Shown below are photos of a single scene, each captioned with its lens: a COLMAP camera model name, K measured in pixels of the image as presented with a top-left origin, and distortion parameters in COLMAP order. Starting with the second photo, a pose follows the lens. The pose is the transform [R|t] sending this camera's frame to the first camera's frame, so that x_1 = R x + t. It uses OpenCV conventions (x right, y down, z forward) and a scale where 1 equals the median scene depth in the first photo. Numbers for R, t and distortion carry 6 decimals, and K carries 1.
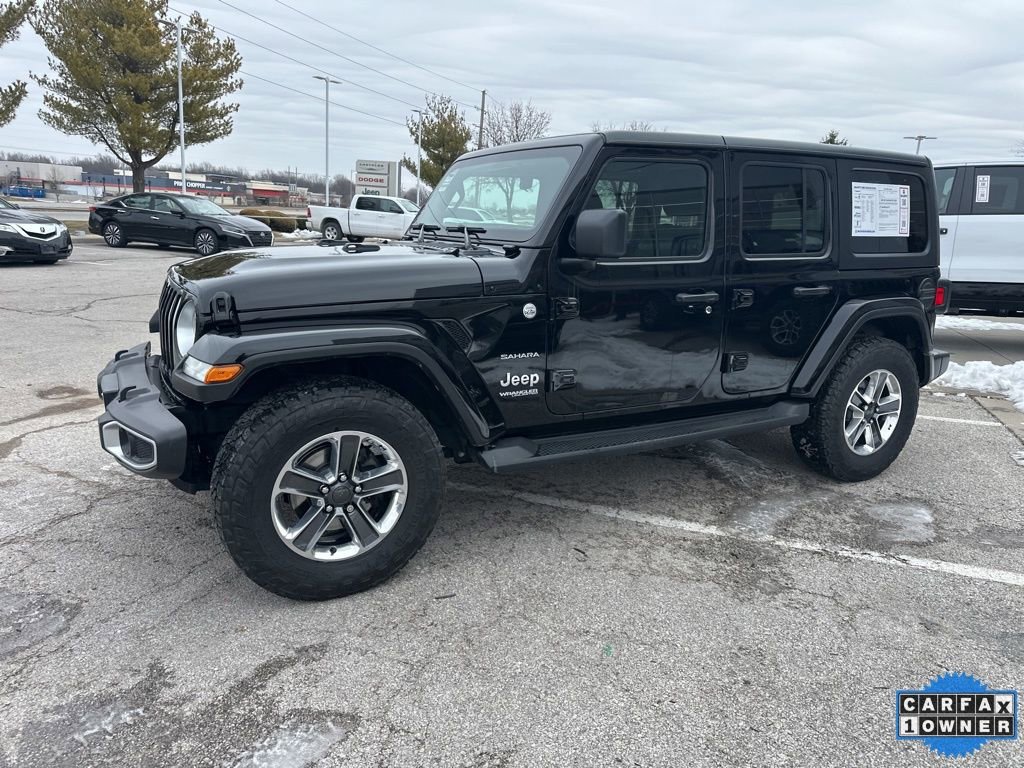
lens RADIAL K [[719.7, 0, 510.6], [0, 719.7, 383.7], [0, 0, 1]] dist [0.042856, -0.044643]
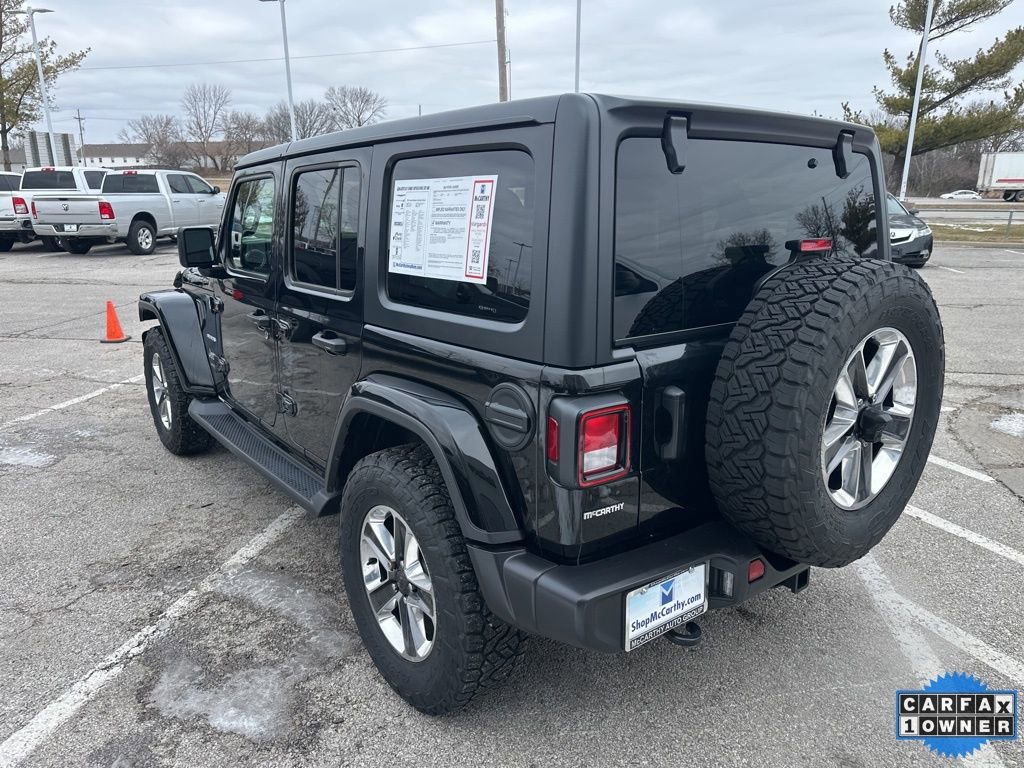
lens RADIAL K [[724.9, 0, 509.5], [0, 724.9, 380.6], [0, 0, 1]] dist [0.045109, -0.049554]
pose [[0.149574, 0.208507, -0.966516, 1.063903], [-0.214994, 0.960982, 0.174042, -0.237937], [0.965093, 0.181763, 0.188566, 0.979954]]
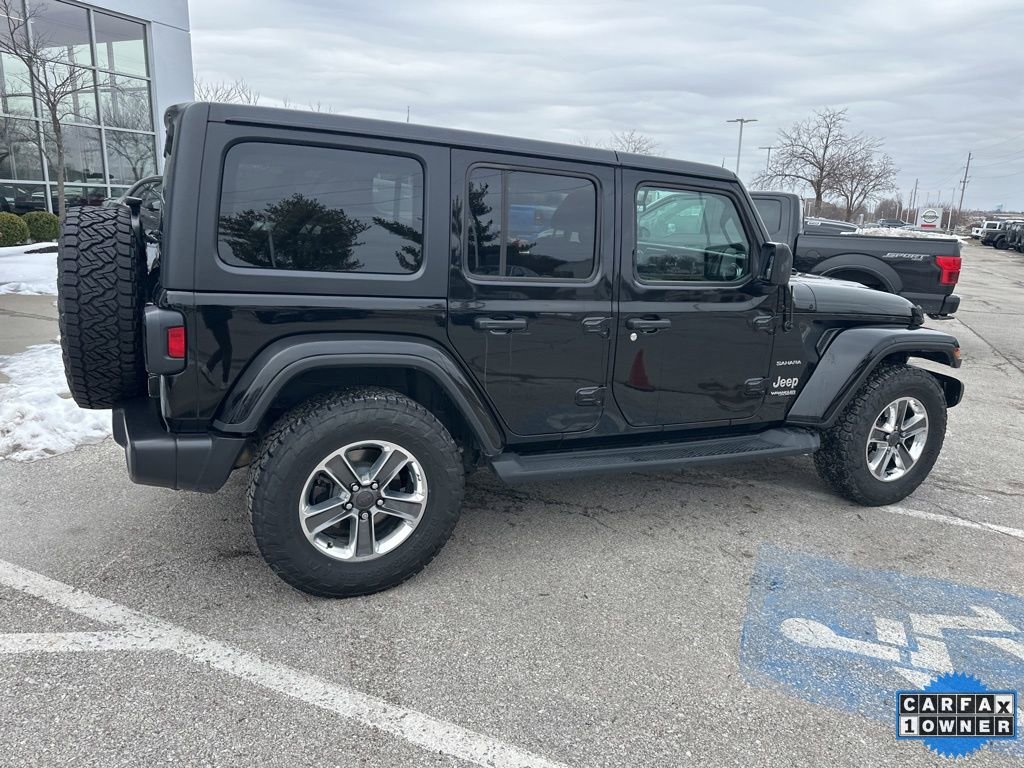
lens RADIAL K [[722.1, 0, 509.0], [0, 722.1, 369.7], [0, 0, 1]] dist [0.043237, -0.050278]
pose [[-0.993661, -0.104271, 0.042012, 0.133028], [-0.075770, 0.897286, 0.434899, -0.488482], [-0.083044, 0.428959, -0.899499, 1.994433]]
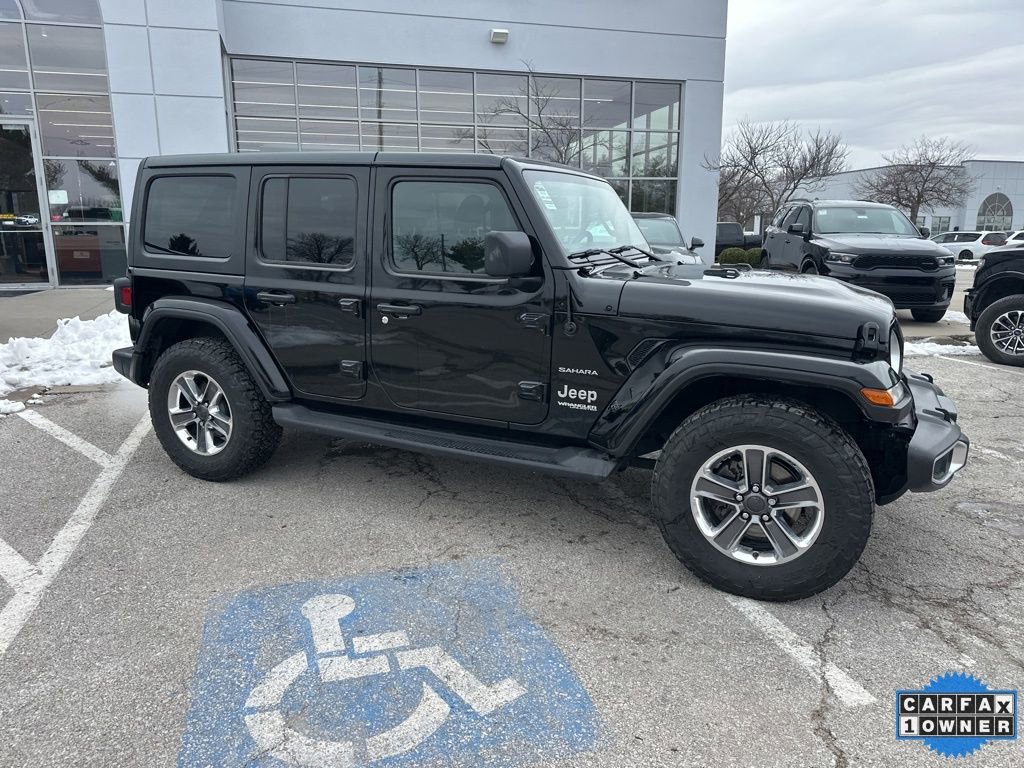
lens RADIAL K [[724.7, 0, 510.1], [0, 724.7, 368.2], [0, 0, 1]] dist [0.045620, -0.054252]
pose [[-0.584641, -0.197313, 0.786932, -0.787106], [0.153431, 0.925579, 0.346067, -0.409689], [-0.796651, 0.323065, -0.510858, 1.585081]]
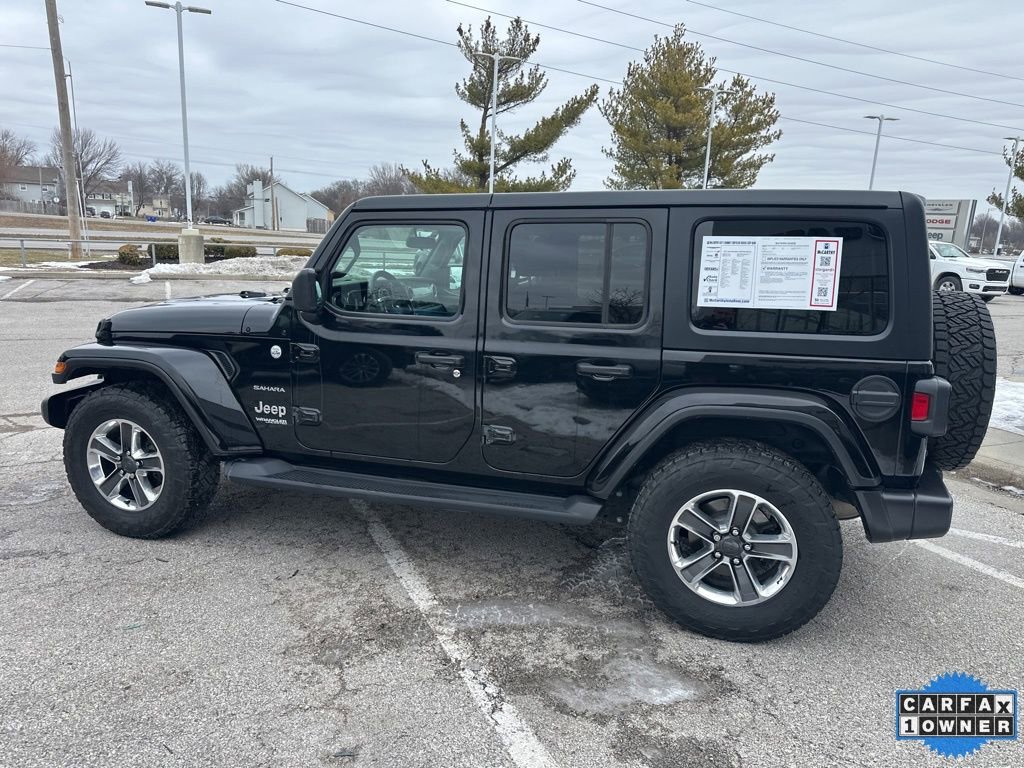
lens RADIAL K [[719.0, 0, 508.3], [0, 719.0, 385.2], [0, 0, 1]] dist [0.055739, -0.068454]
pose [[0.698047, 0.126043, -0.704871, 0.859189], [-0.166213, 0.986020, 0.011713, -0.095021], [0.696494, 0.108983, 0.709238, 0.325734]]
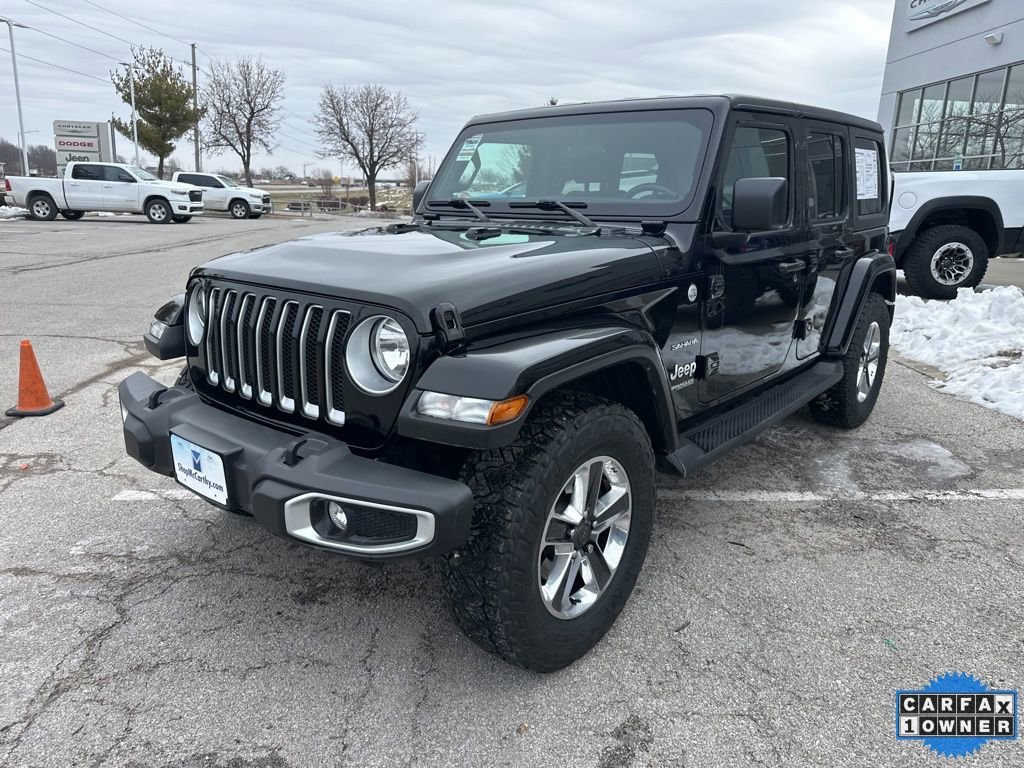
lens RADIAL K [[722.1, 0, 509.0], [0, 722.1, 369.7], [0, 0, 1]] dist [0.043237, -0.050278]
pose [[0.932647, -0.110370, 0.343493, -0.389477], [0.100823, 0.993859, 0.045590, -0.054247], [-0.346416, -0.007887, 0.938048, 0.168254]]
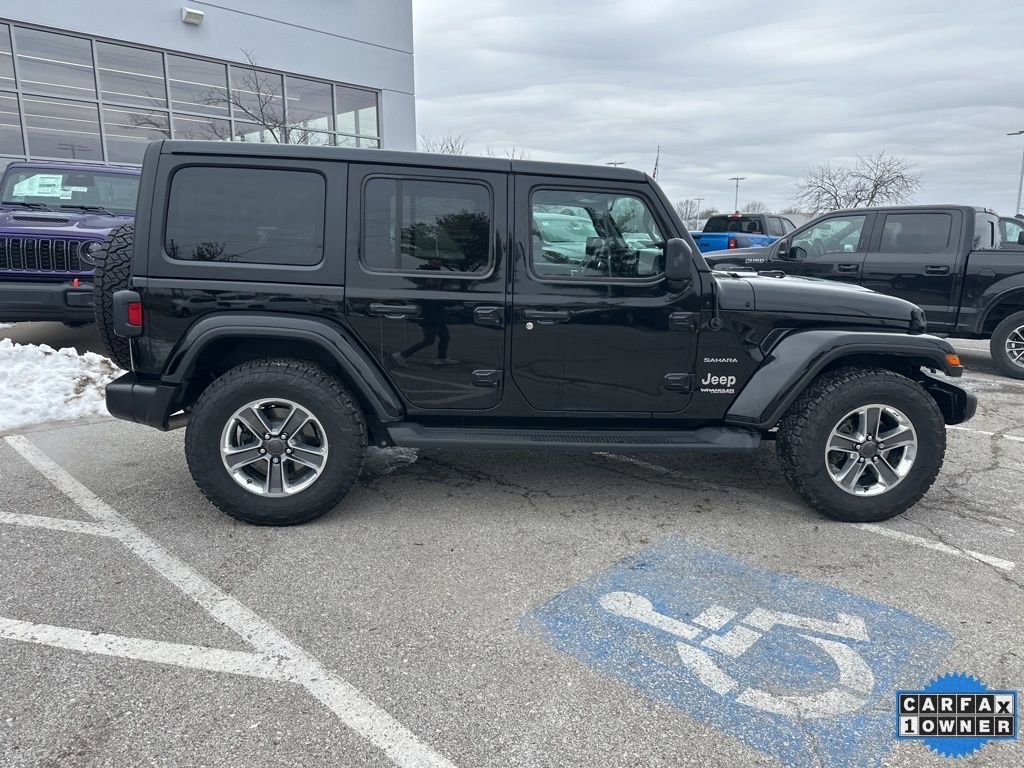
lens RADIAL K [[722.1, 0, 509.0], [0, 722.1, 369.7], [0, 0, 1]] dist [0.043237, -0.050278]
pose [[-0.913983, -0.132080, 0.383653, -0.300296], [0.032821, 0.918372, 0.394355, -0.482419], [-0.404423, 0.373026, -0.835041, 2.013044]]
